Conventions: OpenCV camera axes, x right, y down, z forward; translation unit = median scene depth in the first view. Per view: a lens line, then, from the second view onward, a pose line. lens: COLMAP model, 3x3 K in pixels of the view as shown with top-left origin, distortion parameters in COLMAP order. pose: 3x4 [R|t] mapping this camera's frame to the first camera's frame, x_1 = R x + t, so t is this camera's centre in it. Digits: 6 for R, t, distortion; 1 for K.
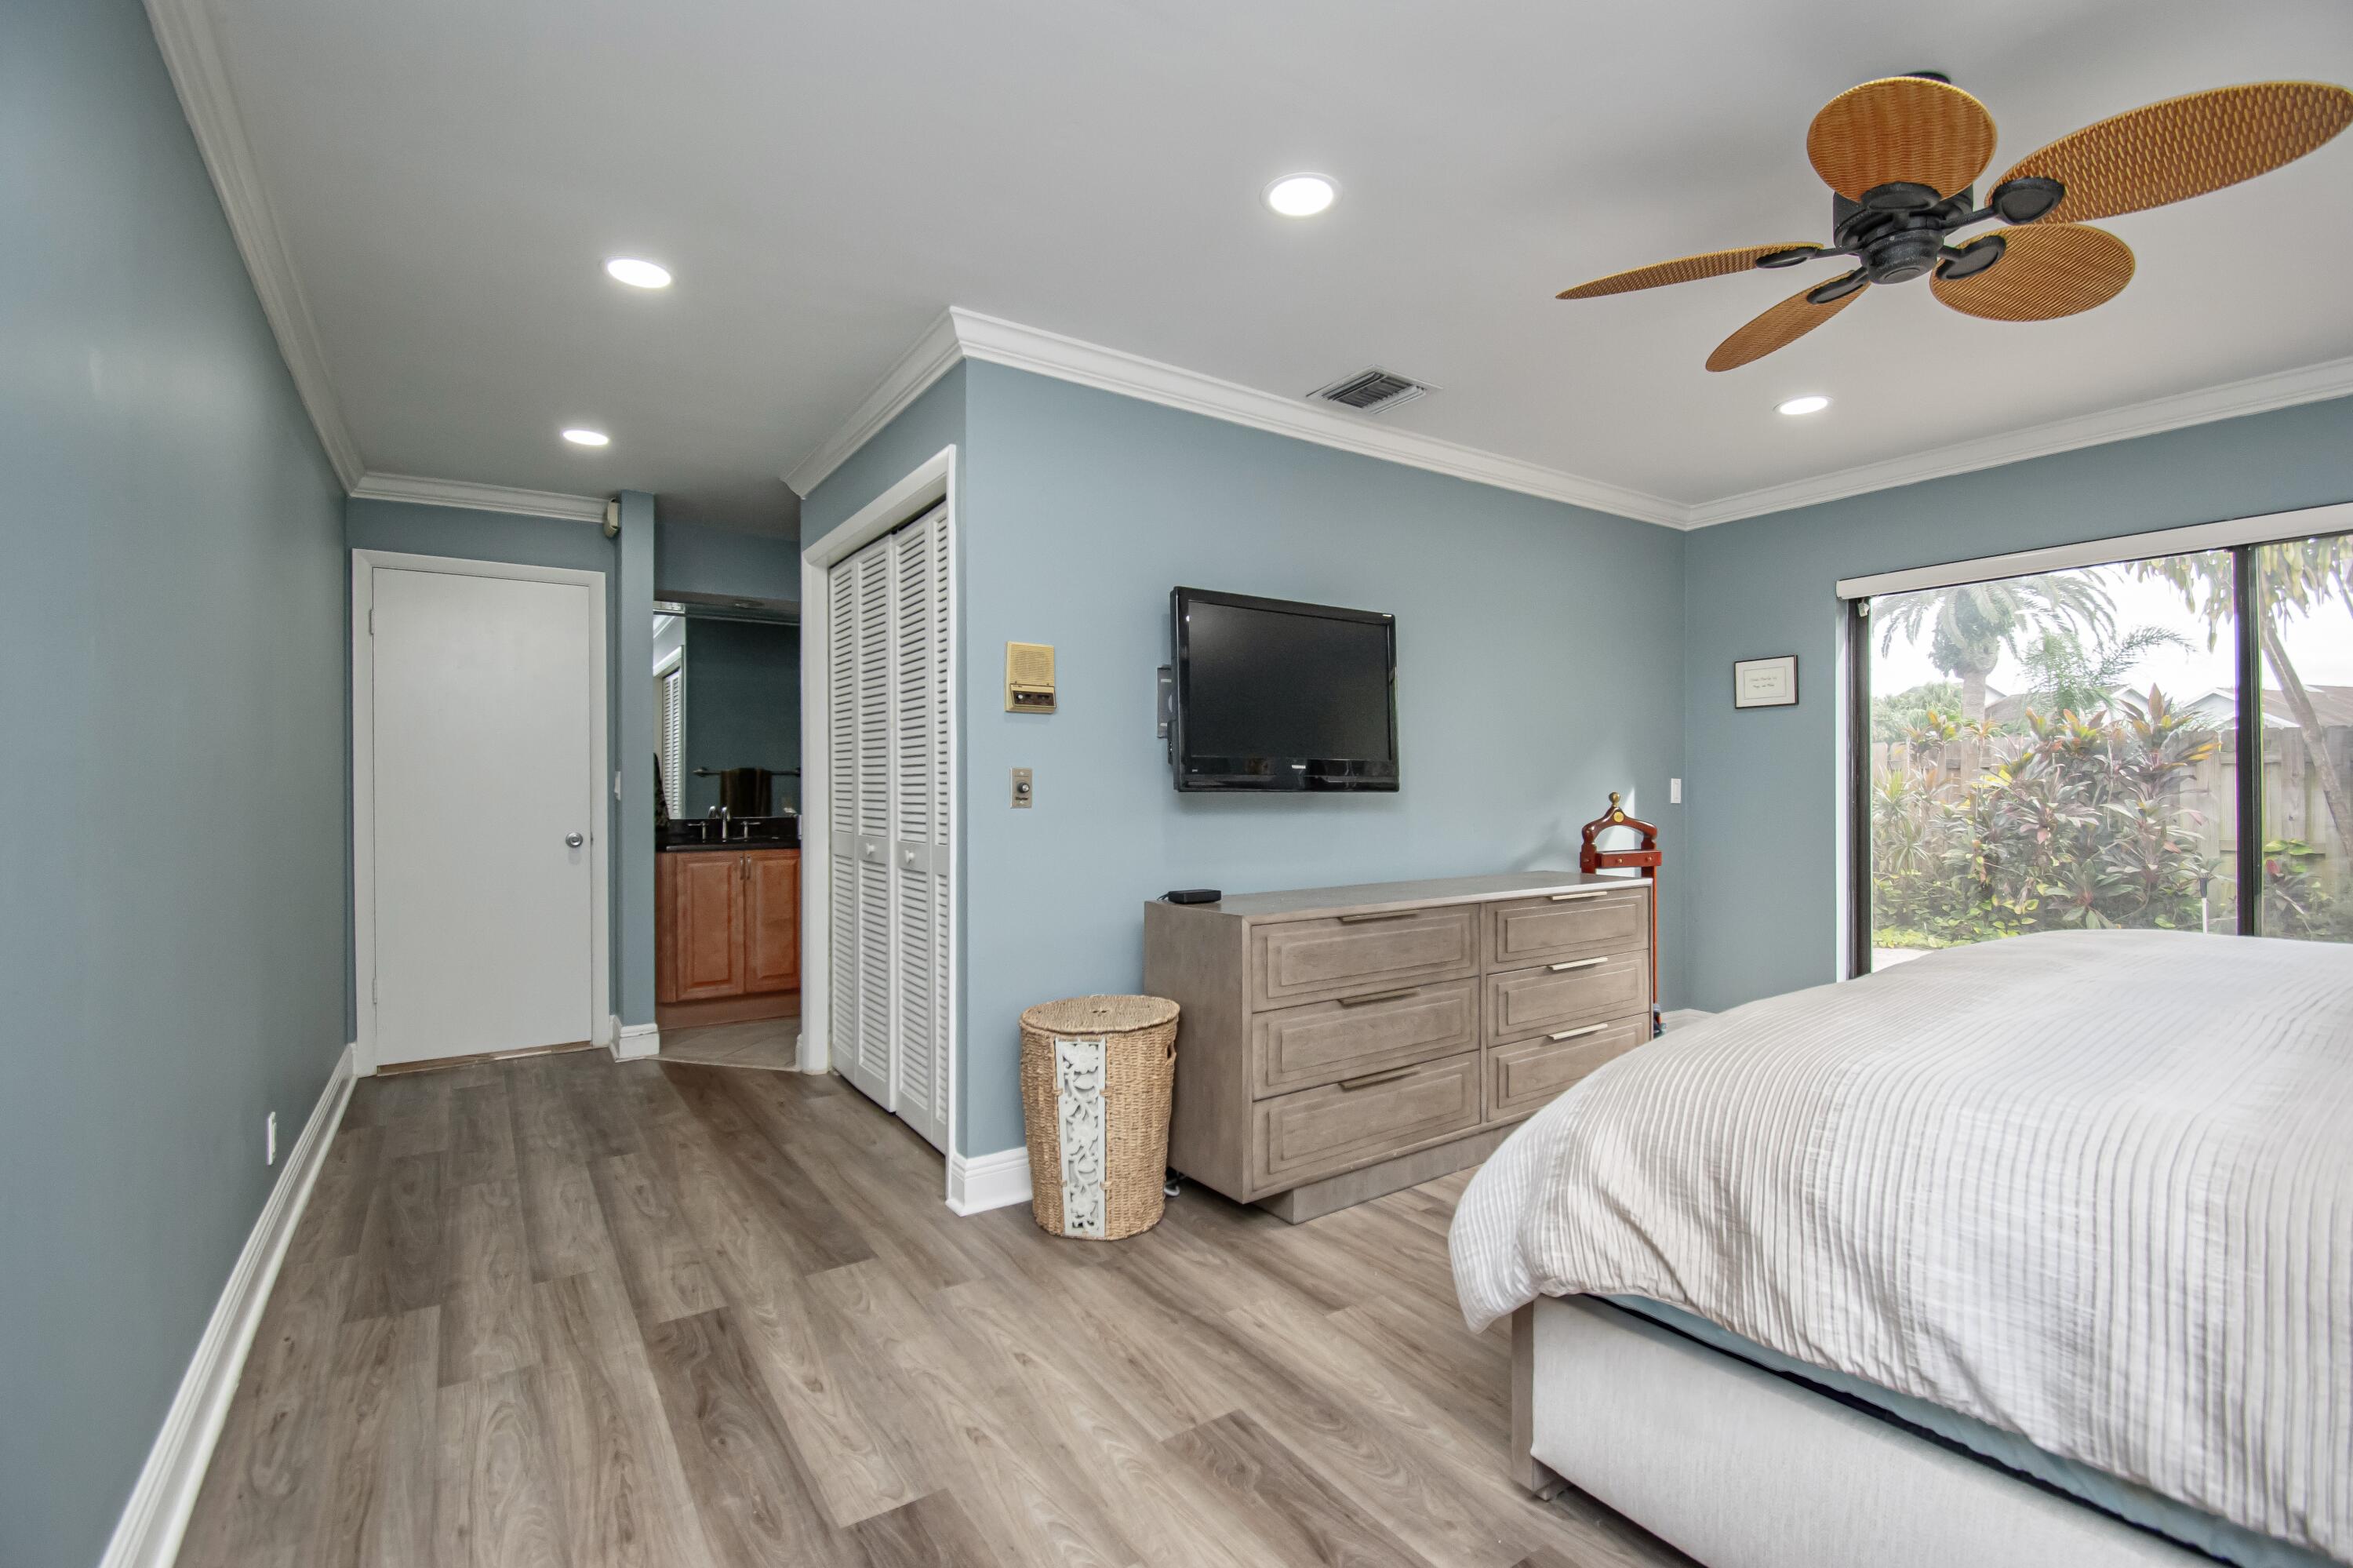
lens RADIAL K [[1041.0, 0, 1187.2], [0, 1041.0, 790.5], [0, 0, 1]] dist [0.003168, -0.000286]
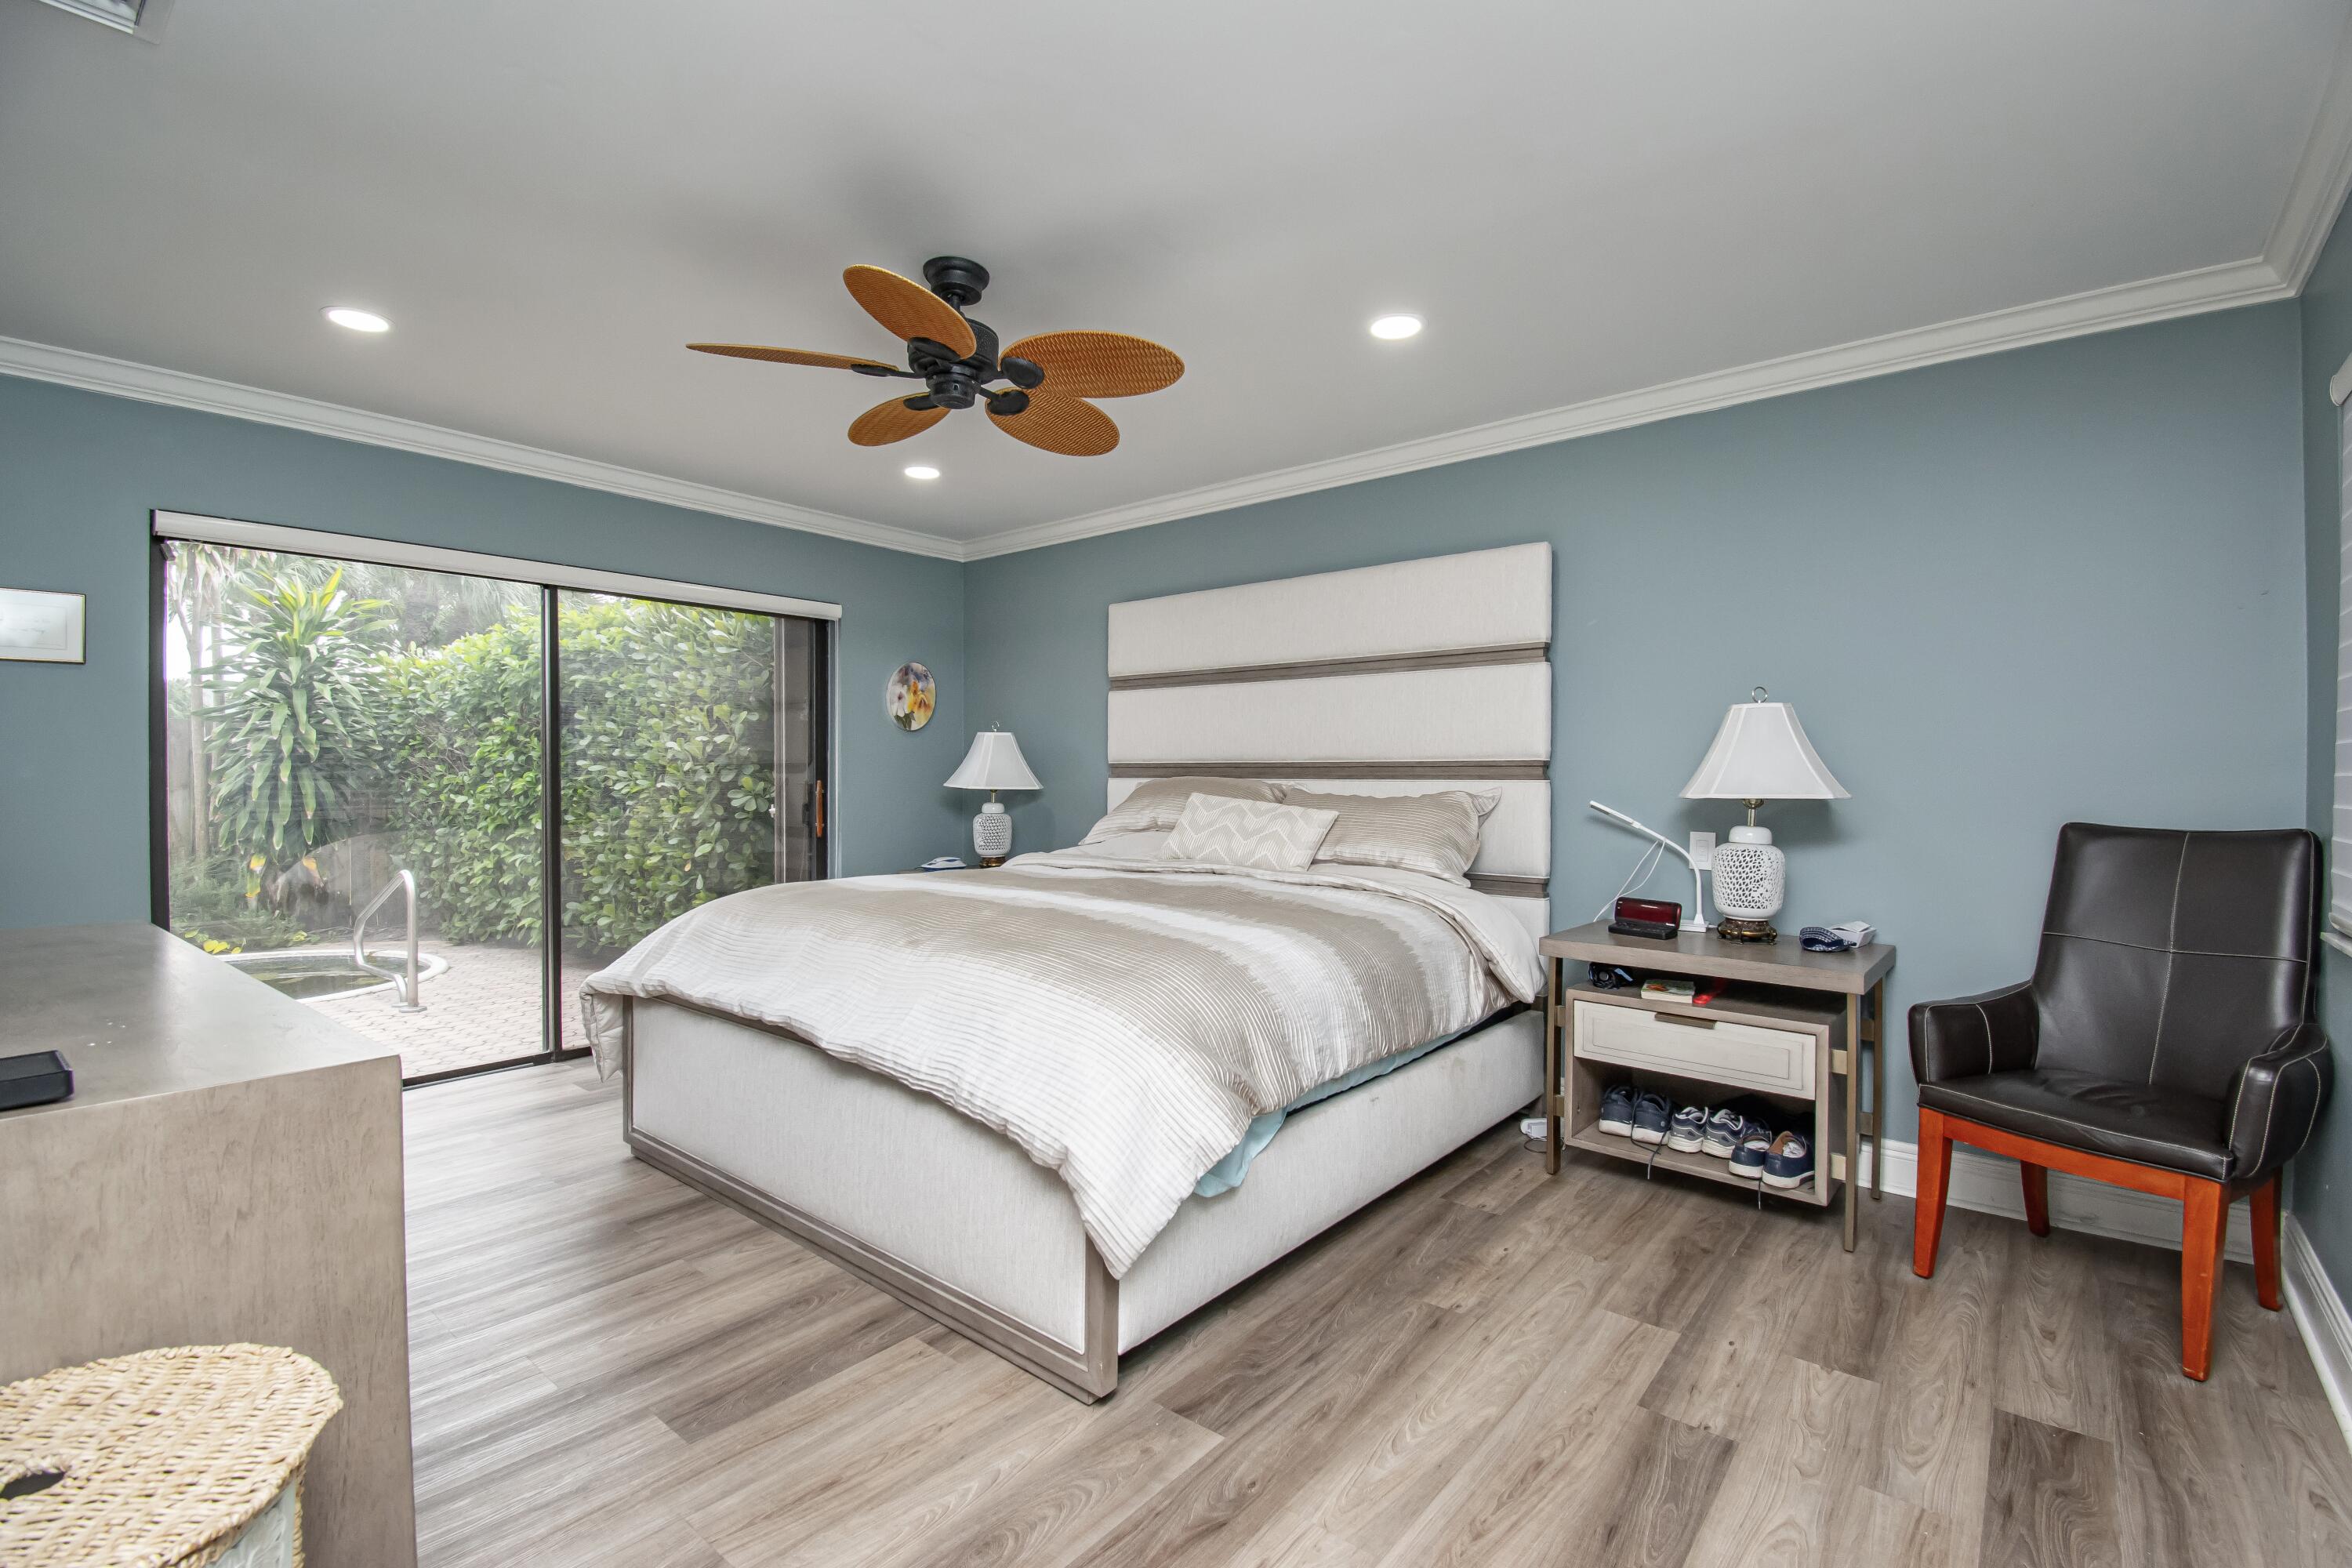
lens RADIAL K [[1040.5, 0, 1186.7], [0, 1040.5, 790.5], [0, 0, 1]] dist [0.003168, -0.000286]
pose [[-0.279947, -0.007475, 0.959986, -0.701355], [-0.005833, 0.999964, 0.006085, -0.003875], [-0.959998, -0.003896, -0.279981, 1.090109]]
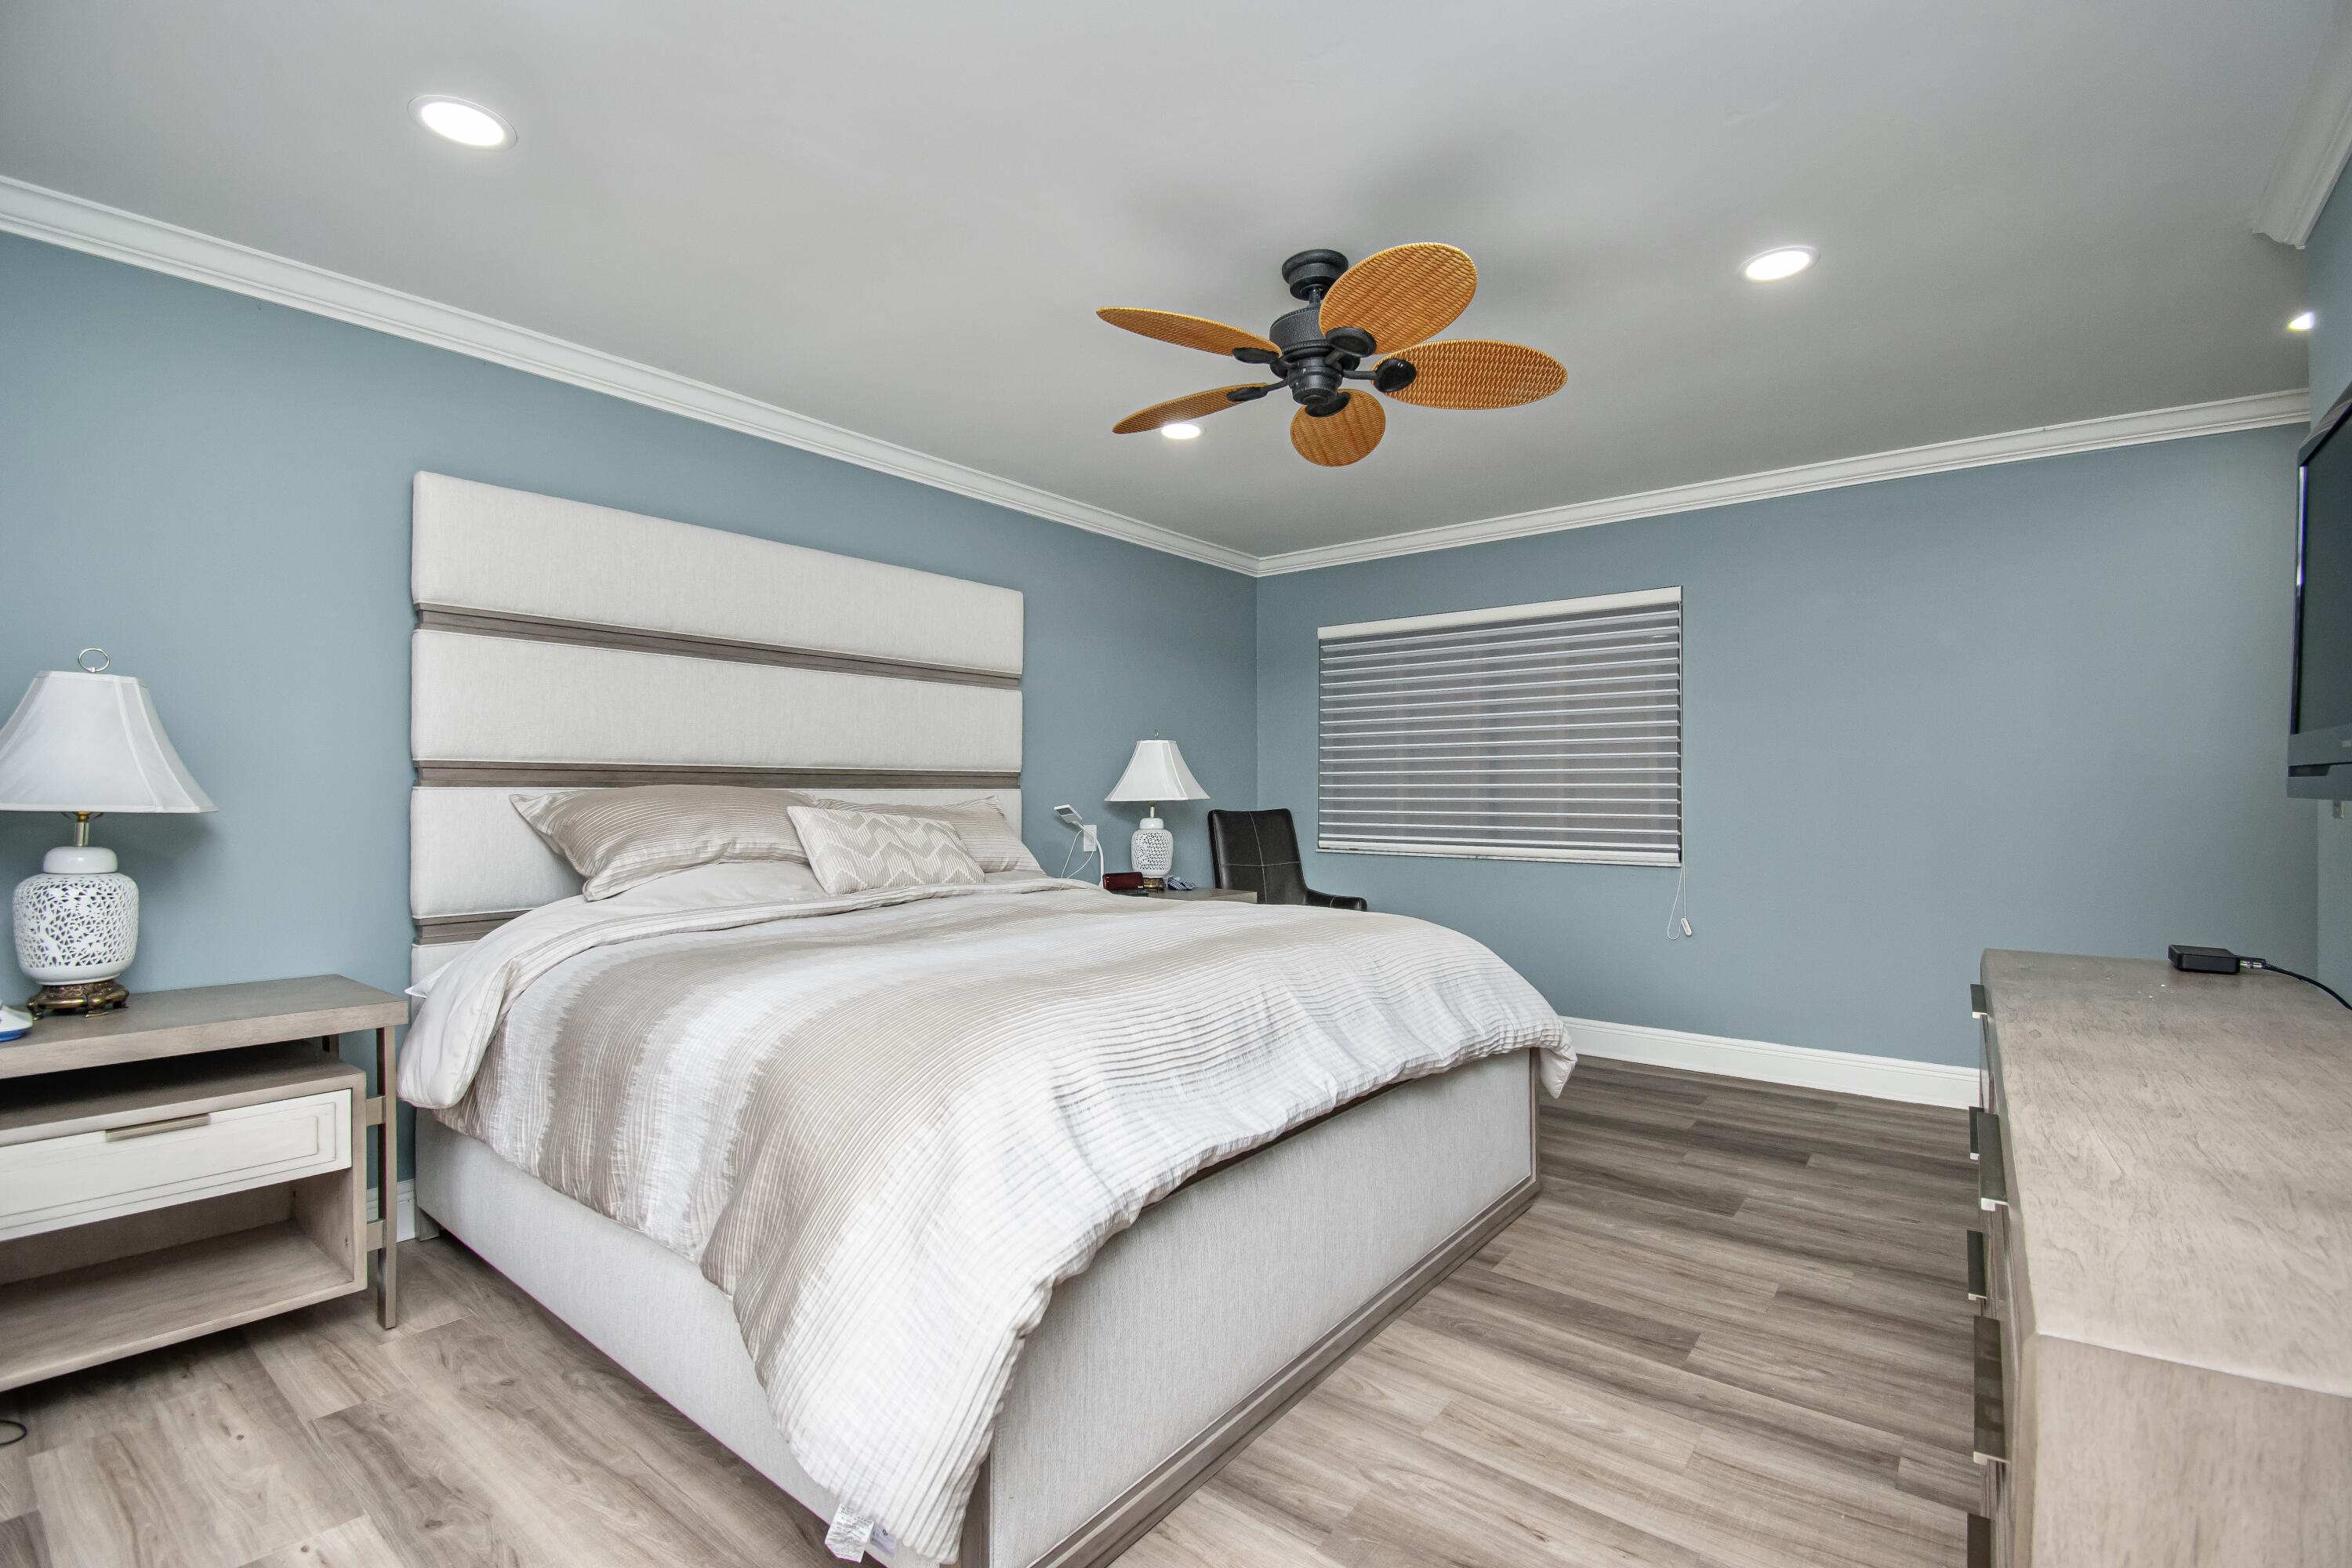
lens RADIAL K [[1040.5, 0, 1186.7], [0, 1040.5, 790.5], [0, 0, 1]] dist [0.003168, -0.000286]
pose [[-0.953998, 0.000944, -0.299811, 1.241799], [0.001555, 0.999997, -0.001799, -0.005268], [0.299808, -0.002183, -0.953997, 2.205158]]
